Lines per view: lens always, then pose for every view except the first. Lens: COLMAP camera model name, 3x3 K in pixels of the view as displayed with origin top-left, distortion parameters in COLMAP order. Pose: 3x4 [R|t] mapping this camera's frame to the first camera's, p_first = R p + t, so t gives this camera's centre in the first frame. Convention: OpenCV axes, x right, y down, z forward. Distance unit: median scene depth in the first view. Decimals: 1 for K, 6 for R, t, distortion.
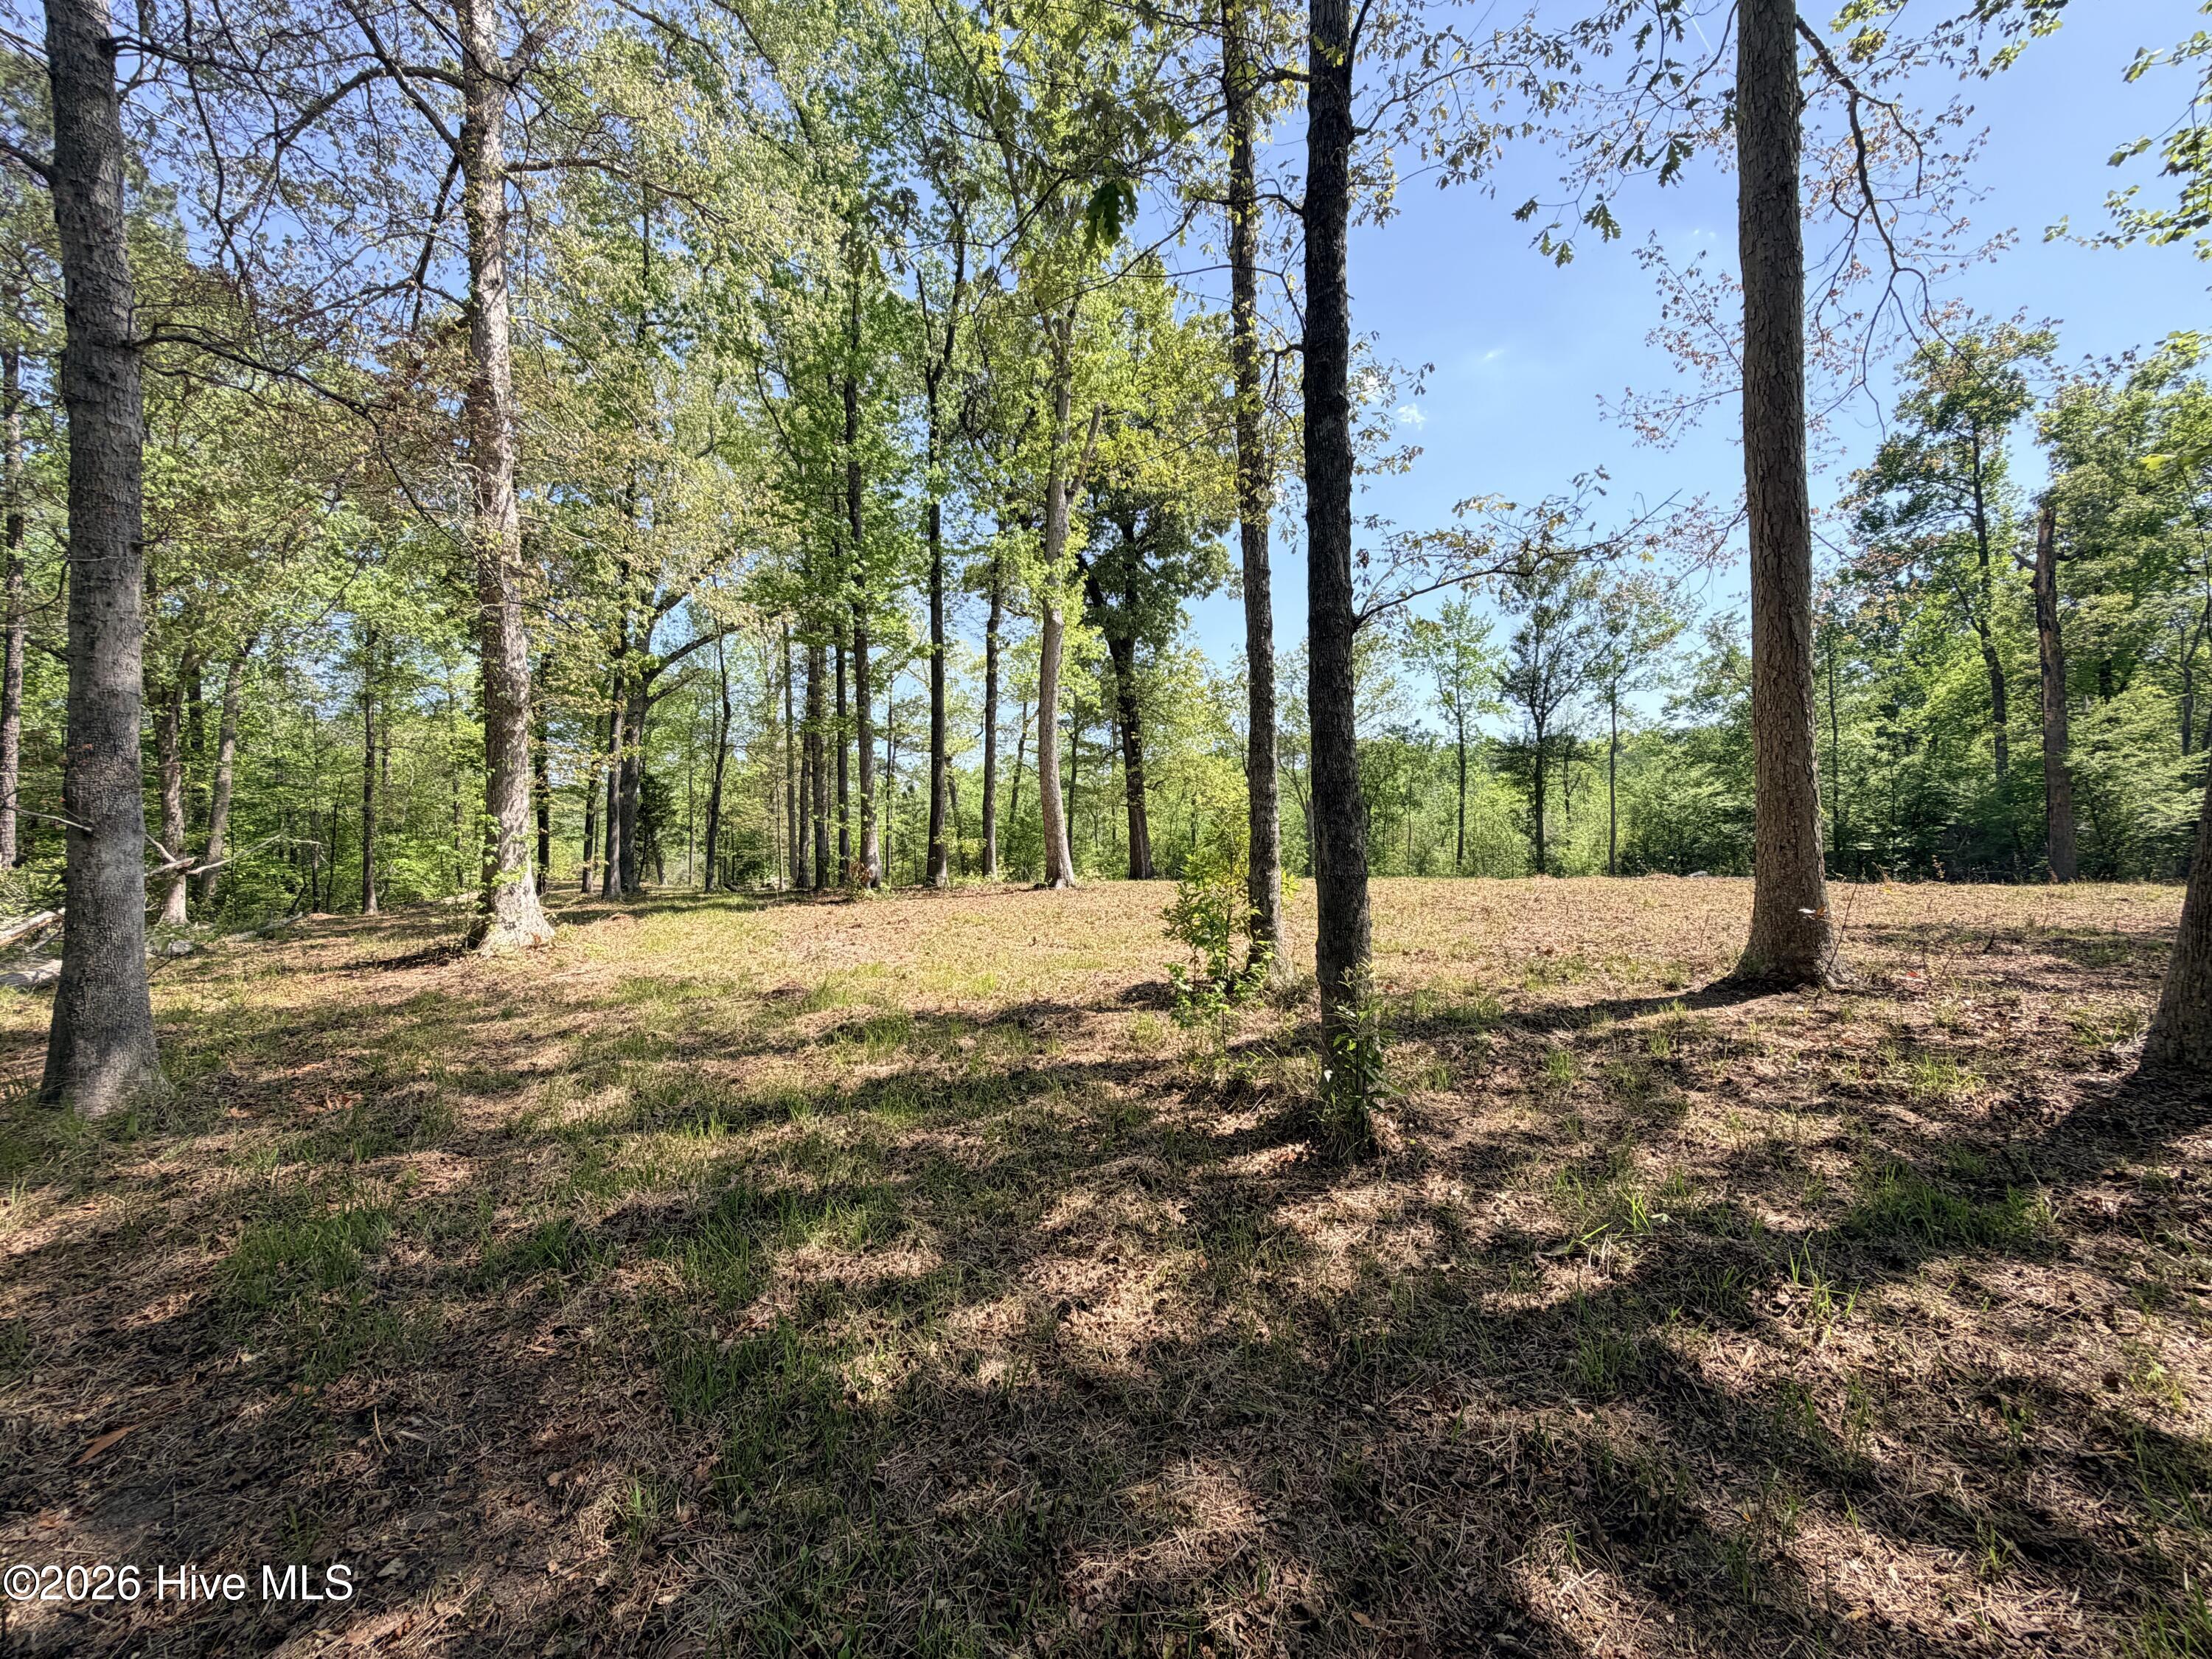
lens RADIAL K [[900.2, 0, 1106.0], [0, 900.2, 829.5], [0, 0, 1]] dist [-0.000745, -0.007470]
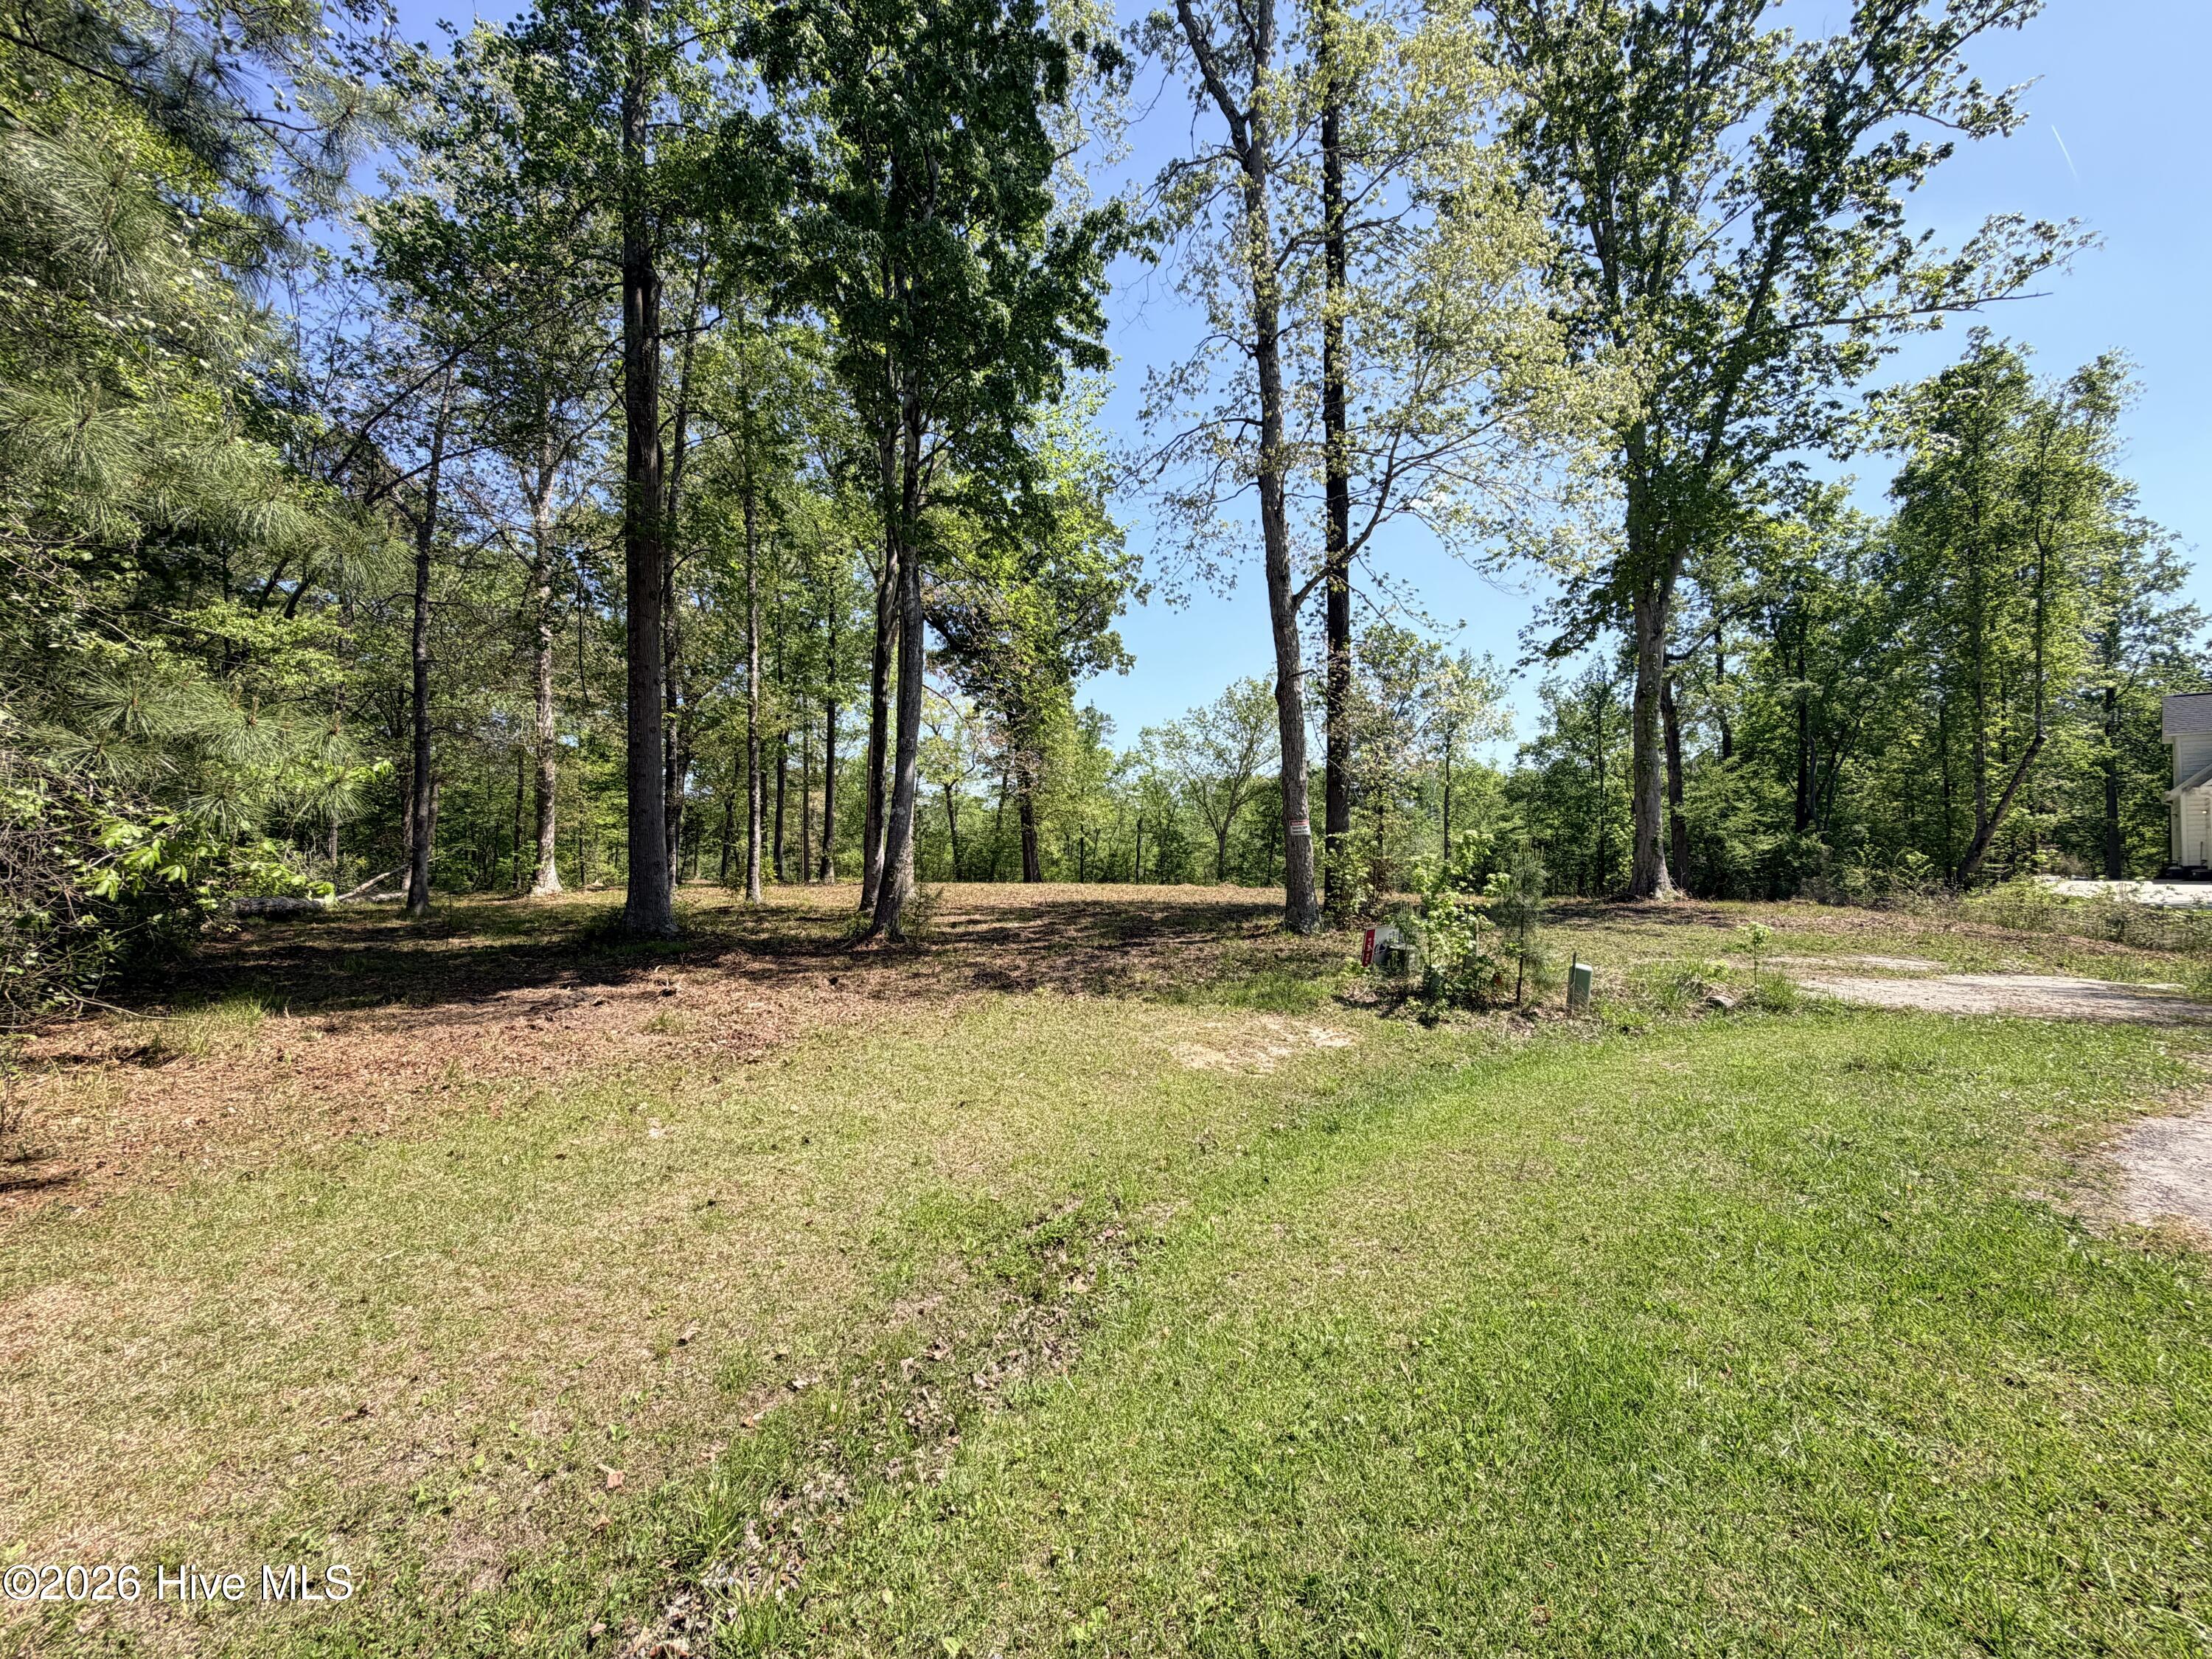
lens RADIAL K [[880.0, 0, 1104.7], [0, 880.0, 820.6], [0, 0, 1]] dist [0.006010, -0.006045]
pose [[0.993580, 0.016930, -0.111858, 0.563530], [-0.019713, 0.999522, -0.023823, -0.022050], [0.111401, 0.025875, 0.993439, -0.610322]]
